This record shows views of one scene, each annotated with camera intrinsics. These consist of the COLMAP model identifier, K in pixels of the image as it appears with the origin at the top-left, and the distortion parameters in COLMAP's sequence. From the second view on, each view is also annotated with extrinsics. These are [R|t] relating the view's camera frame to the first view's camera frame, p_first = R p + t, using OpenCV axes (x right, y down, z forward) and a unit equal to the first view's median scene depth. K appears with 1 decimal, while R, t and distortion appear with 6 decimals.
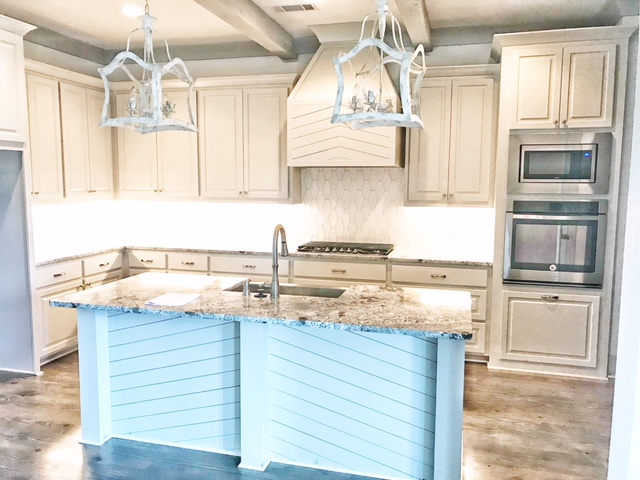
lens RADIAL K [[531.9, 0, 320.9], [0, 531.9, 239.4], [0, 0, 1]] dist [0.022338, -0.013601]
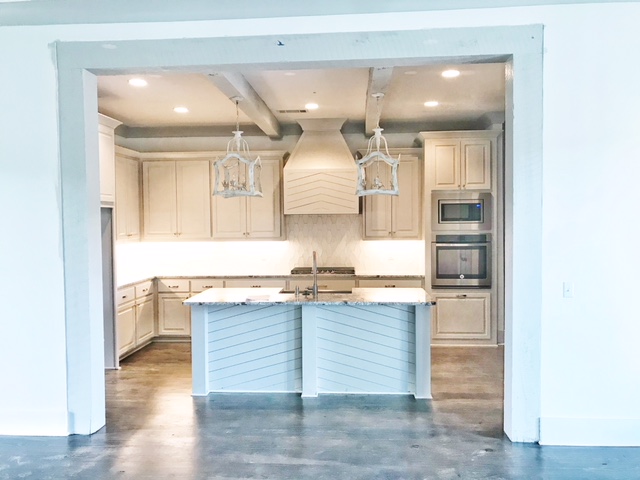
lens RADIAL K [[531.9, 0, 320.3], [0, 531.9, 238.4], [0, 0, 1]] dist [0.022338, -0.013601]
pose [[0.979700, -0.022806, 0.199165, -0.279908], [0.038118, 0.996575, -0.073386, 0.038856], [-0.196810, 0.079488, 0.977214, -0.455391]]
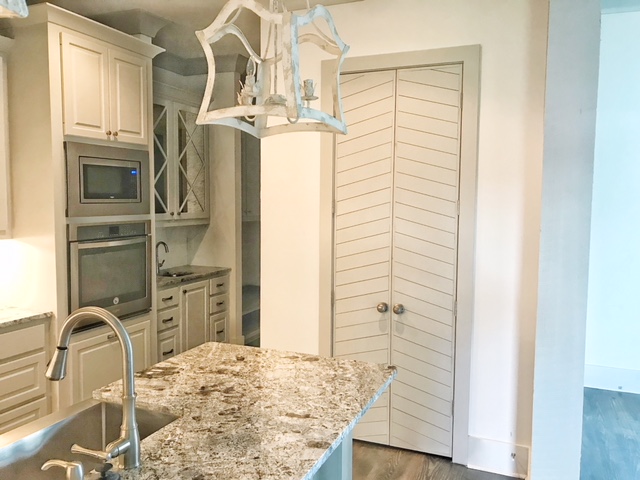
lens RADIAL K [[531.9, 0, 319.5], [0, 531.9, 238.0], [0, 0, 1]] dist [0.022338, -0.013601]
pose [[0.126884, -0.082214, 0.988505, -0.360120], [0.111425, 0.991433, 0.068155, -0.068060], [-0.985639, 0.101496, 0.134958, 0.531849]]
